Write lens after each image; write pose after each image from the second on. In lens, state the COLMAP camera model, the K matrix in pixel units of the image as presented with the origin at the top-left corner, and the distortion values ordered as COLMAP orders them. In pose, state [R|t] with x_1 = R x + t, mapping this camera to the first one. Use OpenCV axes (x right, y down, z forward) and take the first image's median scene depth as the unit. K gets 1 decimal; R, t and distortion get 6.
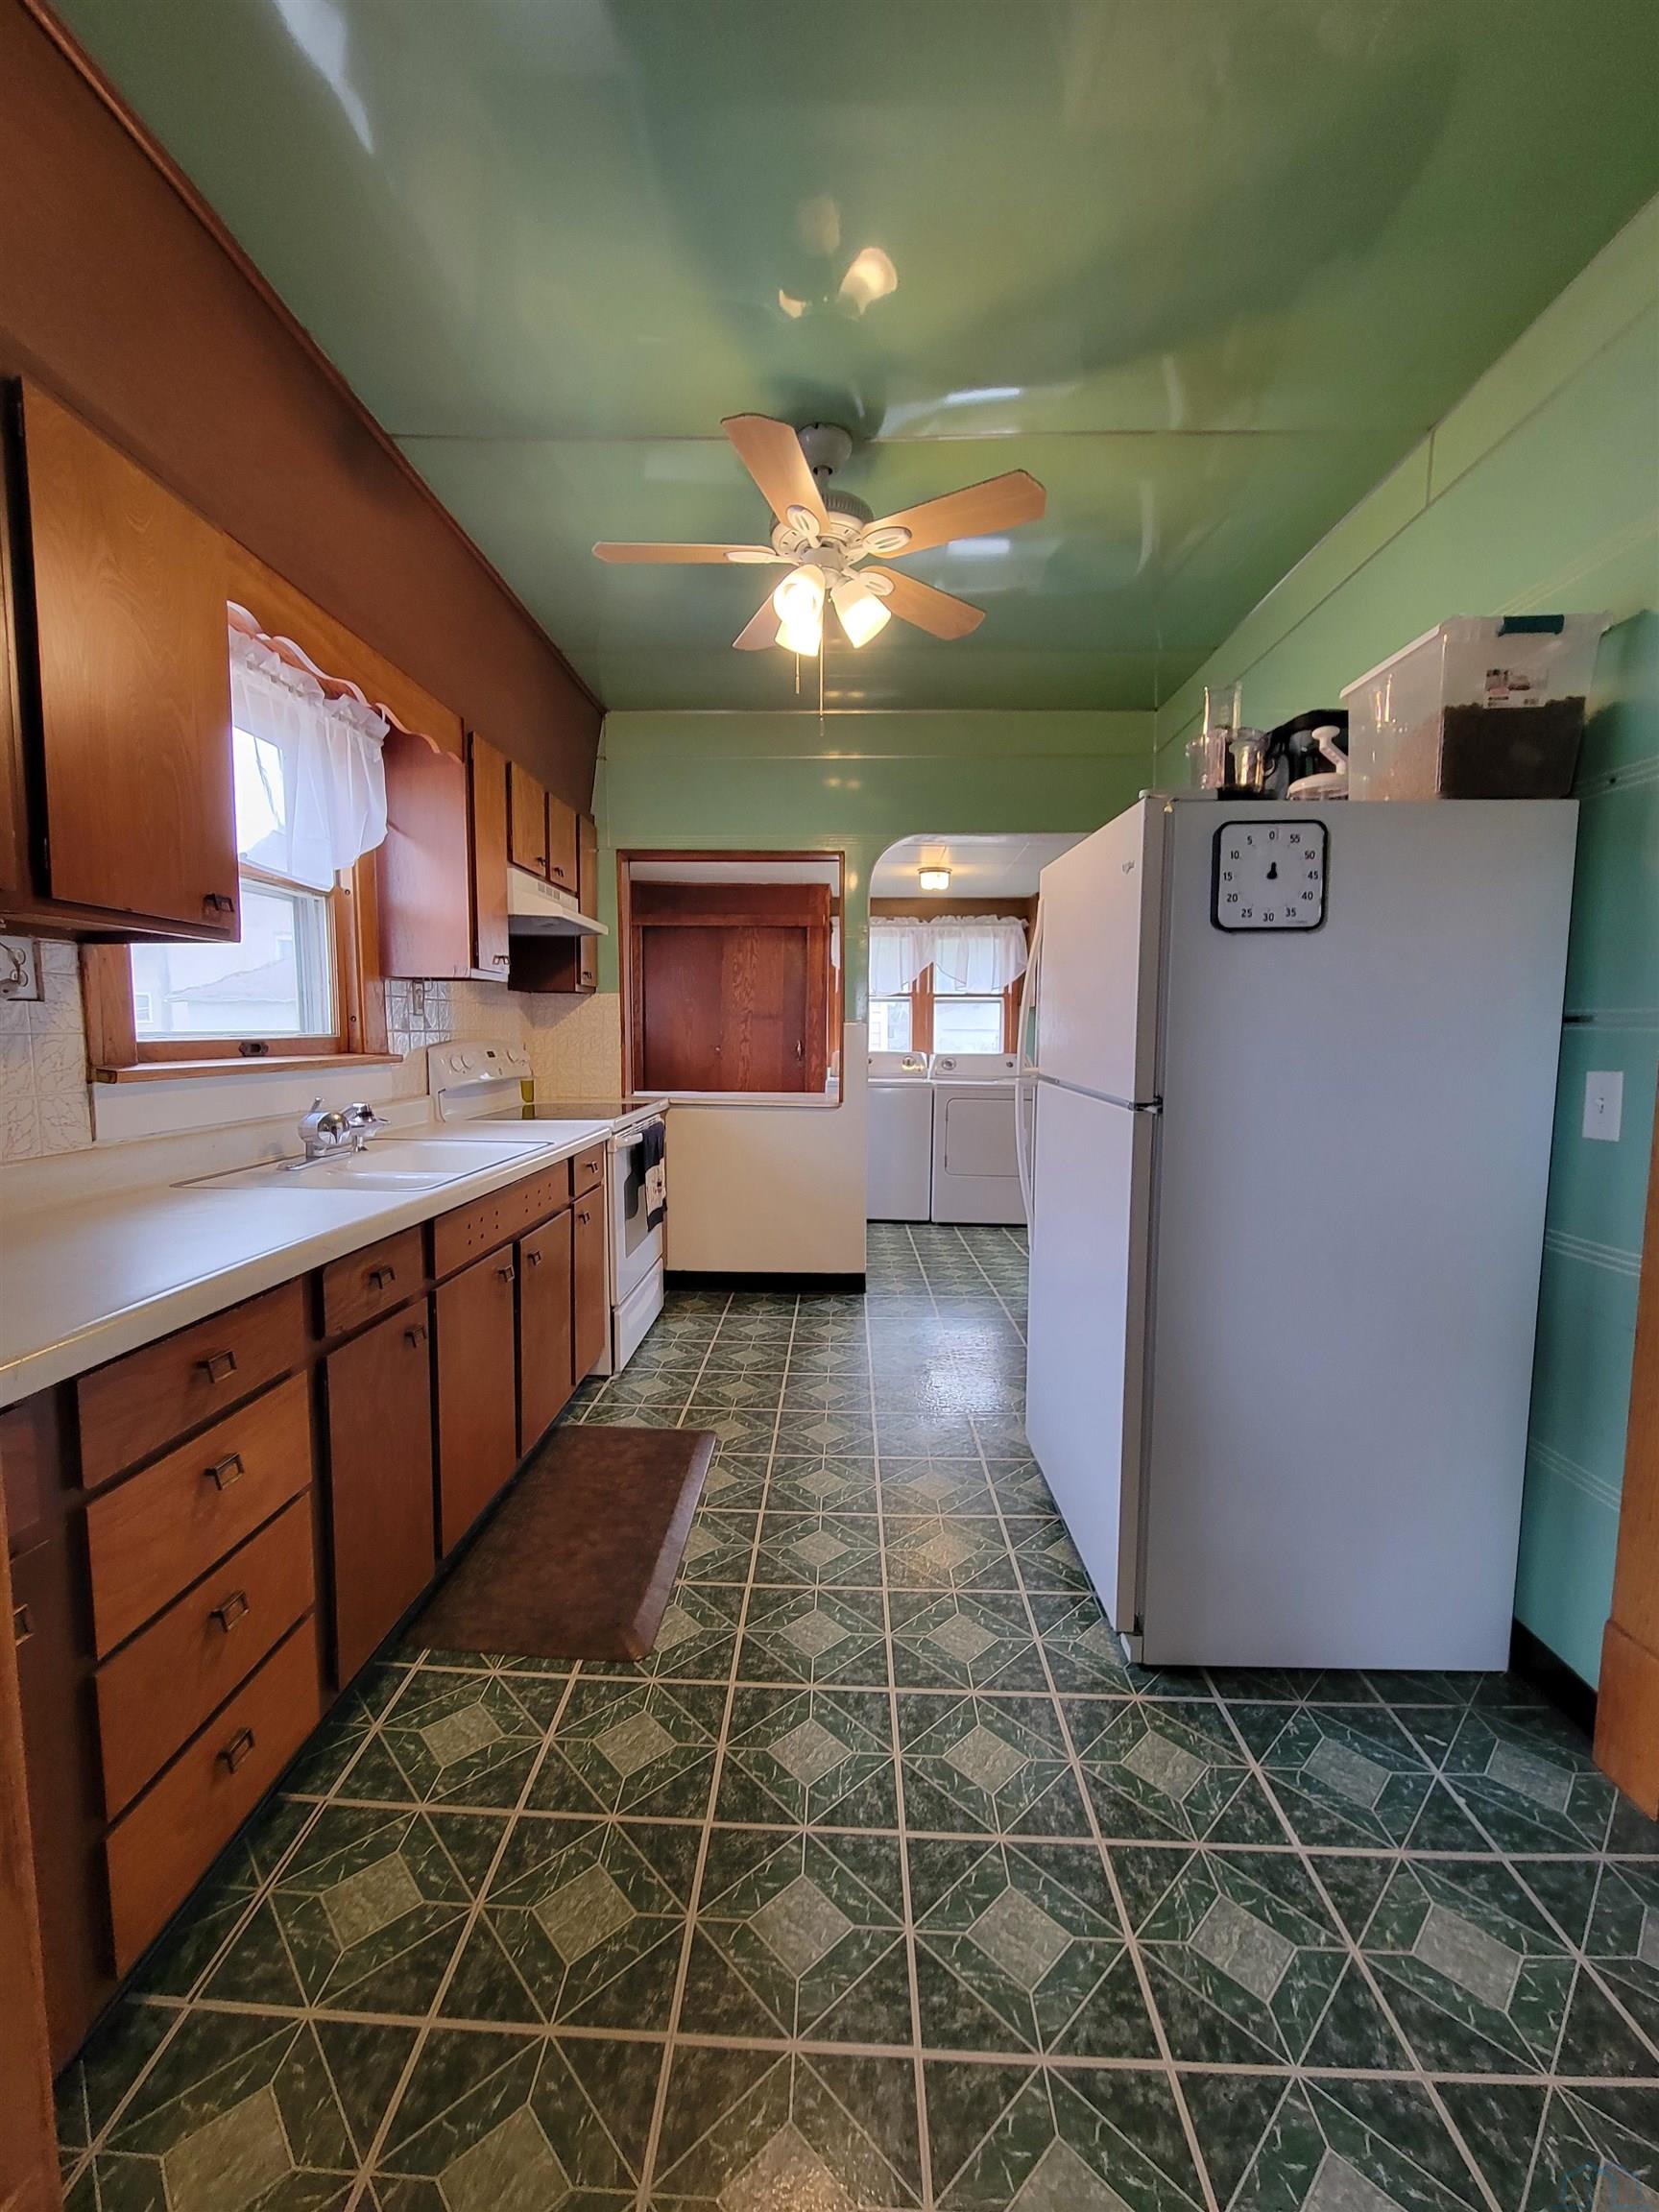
lens RADIAL K [[901.4, 0, 812.3], [0, 901.4, 1107.8], [0, 0, 1]] dist [0.002890, -0.003340]
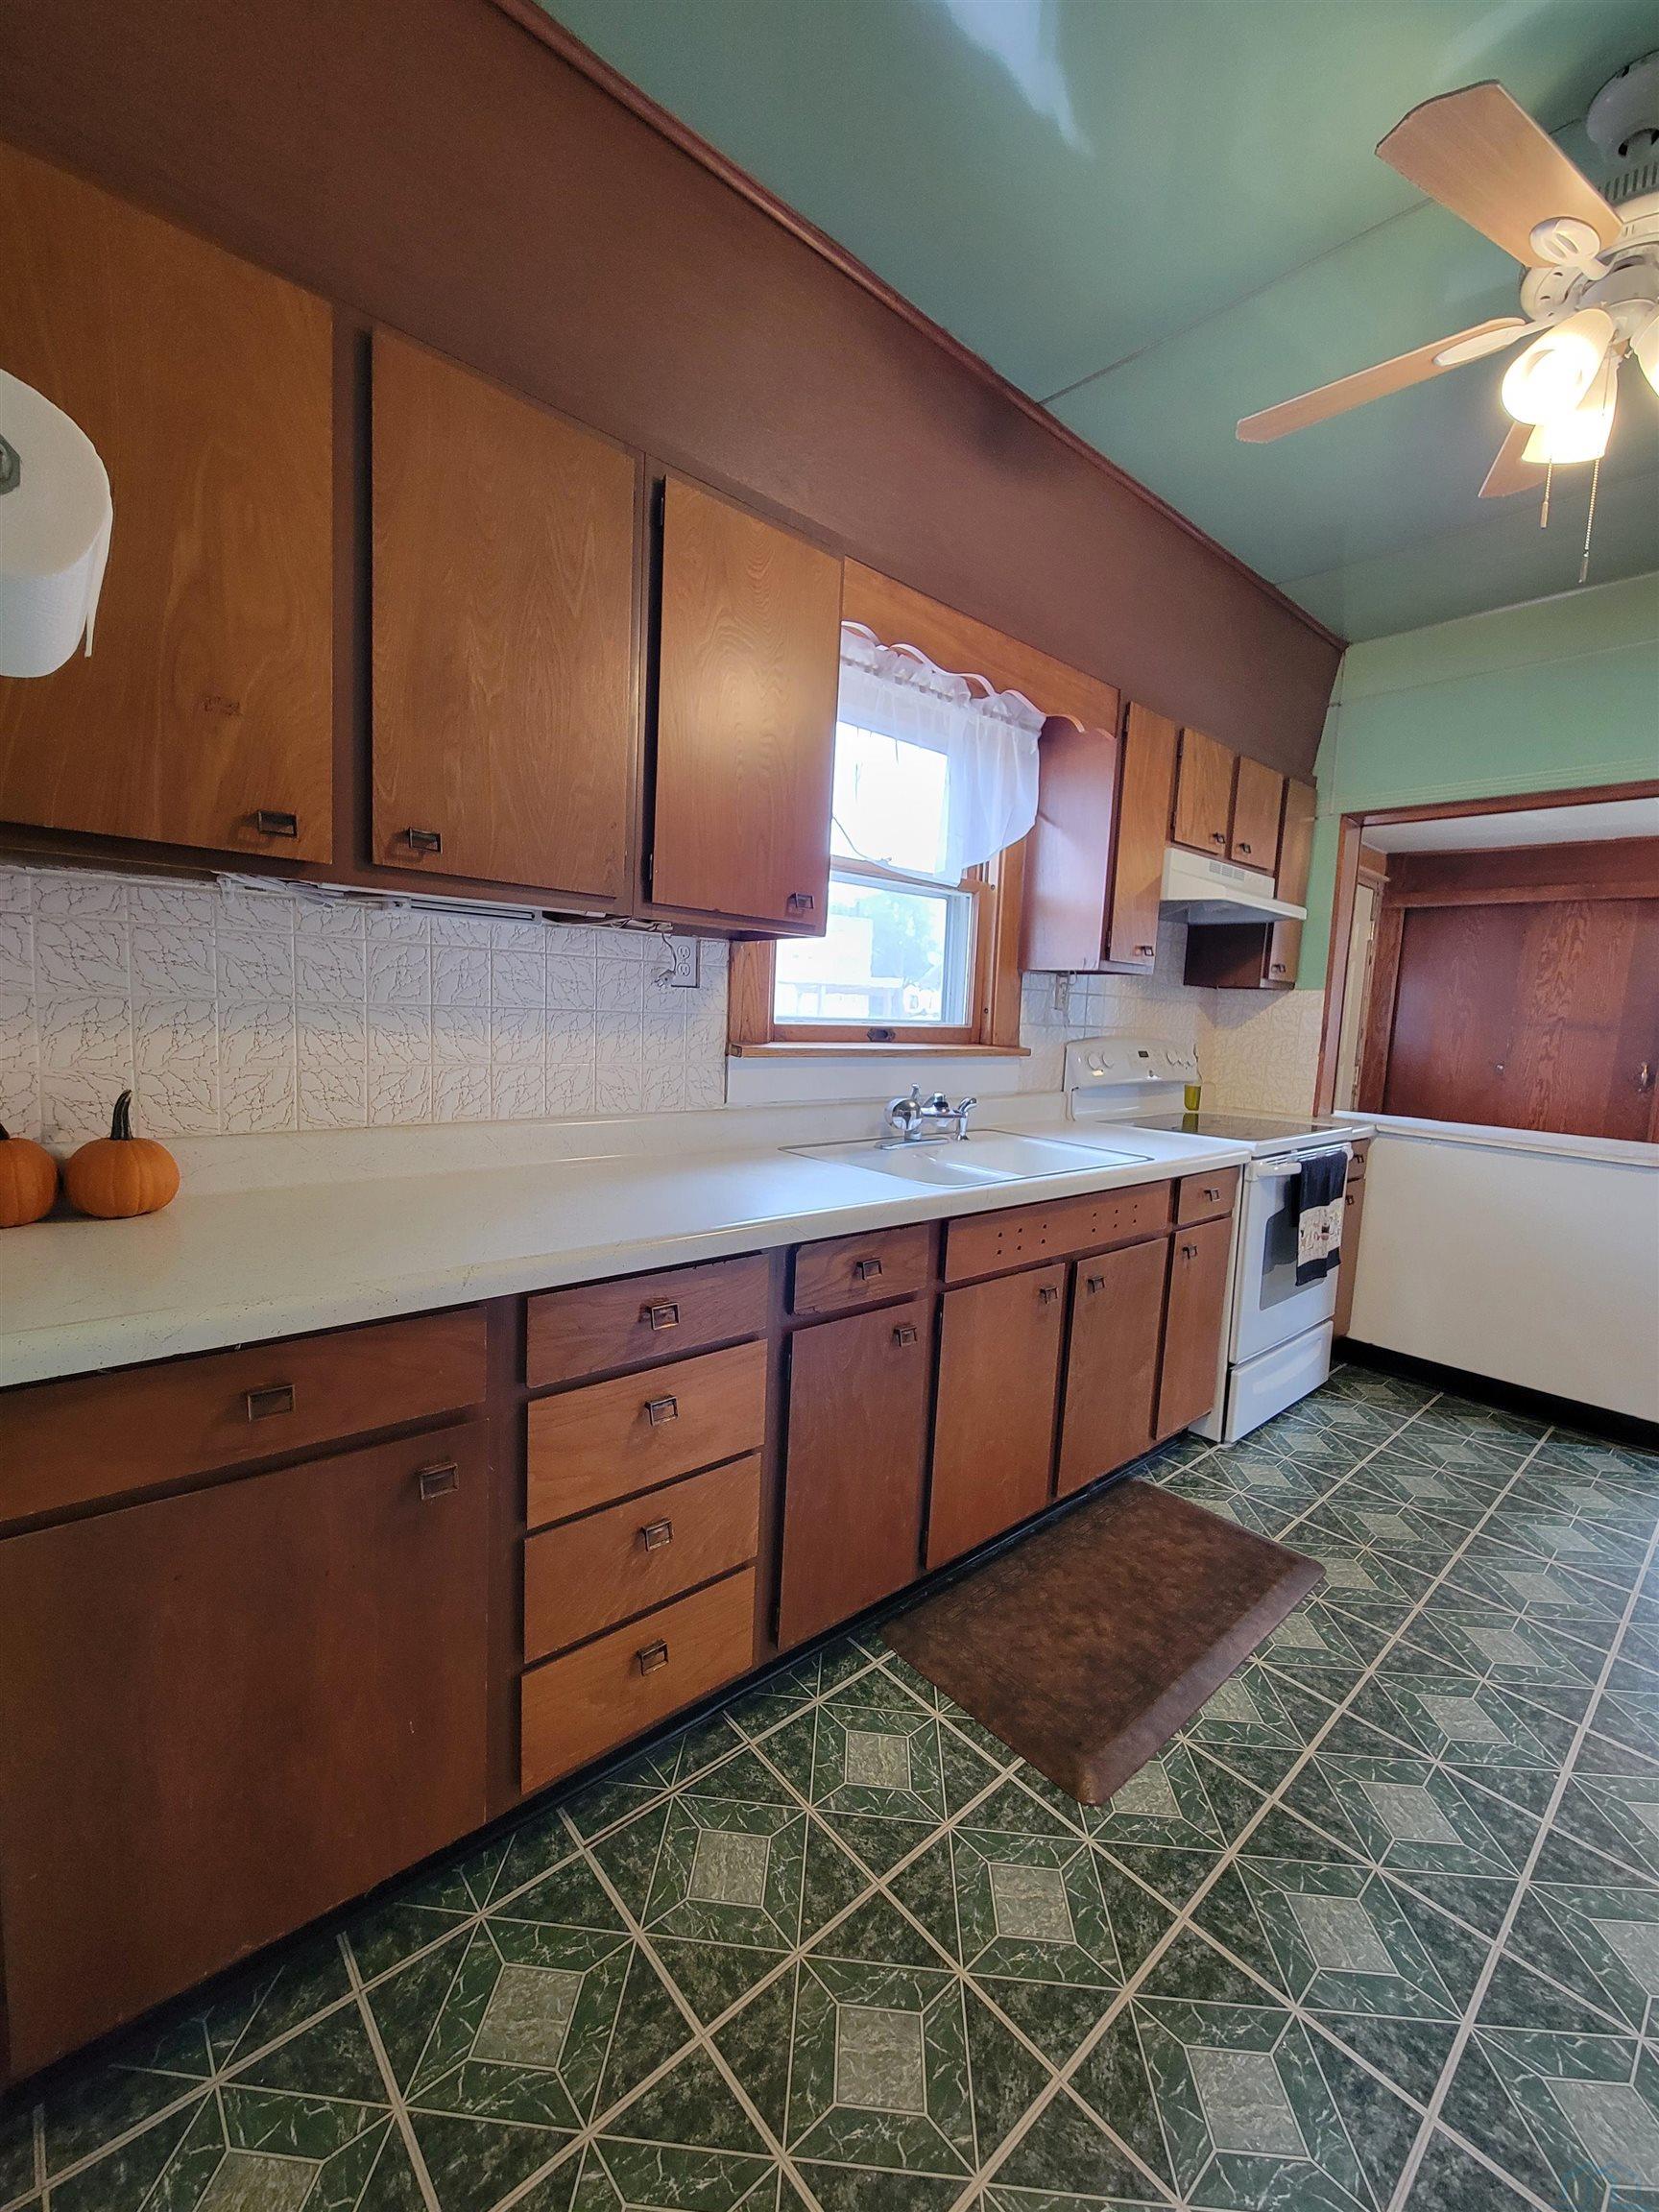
lens RADIAL K [[901.4, 0, 815.5], [0, 901.4, 1108.2], [0, 0, 1]] dist [0.002890, -0.003340]
pose [[0.687863, 0.104699, -0.718250, 0.135405], [-0.102699, 0.993626, 0.046487, -0.021458], [0.718538, 0.041787, 0.694231, 0.197320]]
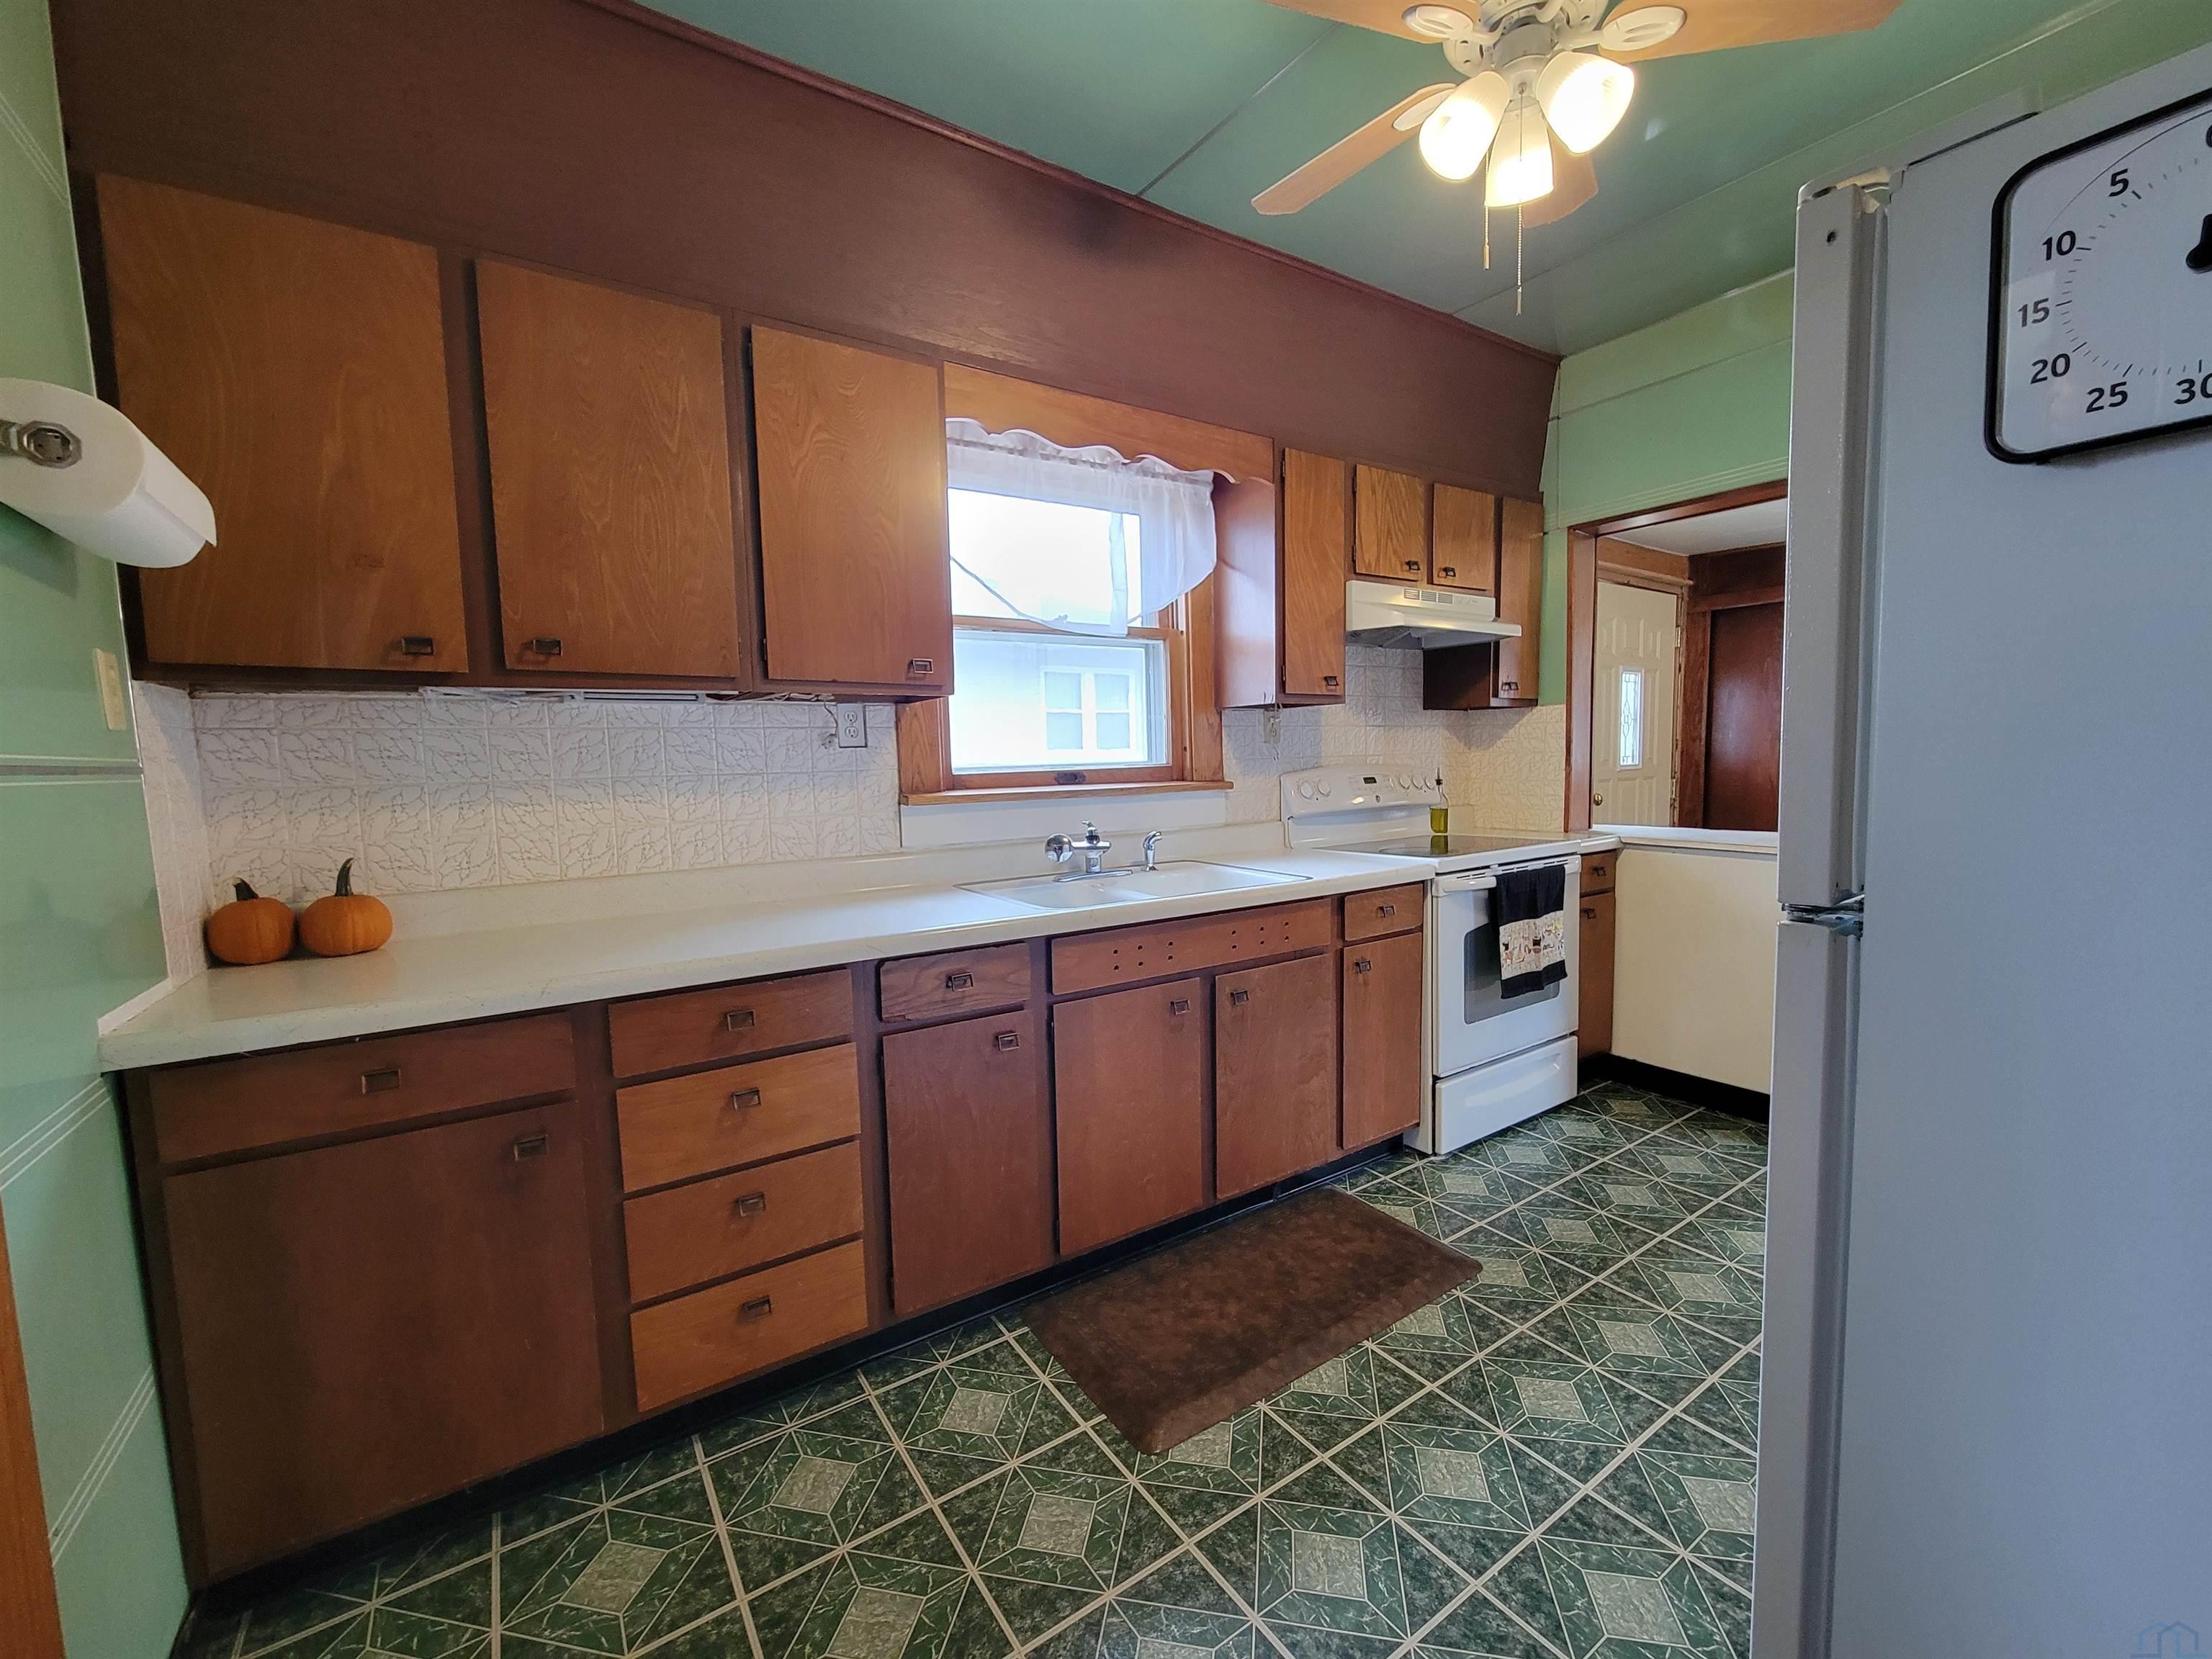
lens RADIAL K [[901.4, 0, 1102.9], [0, 901.4, 845.4], [0, 0, 1]] dist [0.002890, -0.003340]
pose [[0.587286, 0.058053, -0.807295, 0.408155], [-0.042864, 0.998256, 0.040602, -0.029025], [0.808244, 0.010759, 0.588750, 0.359169]]
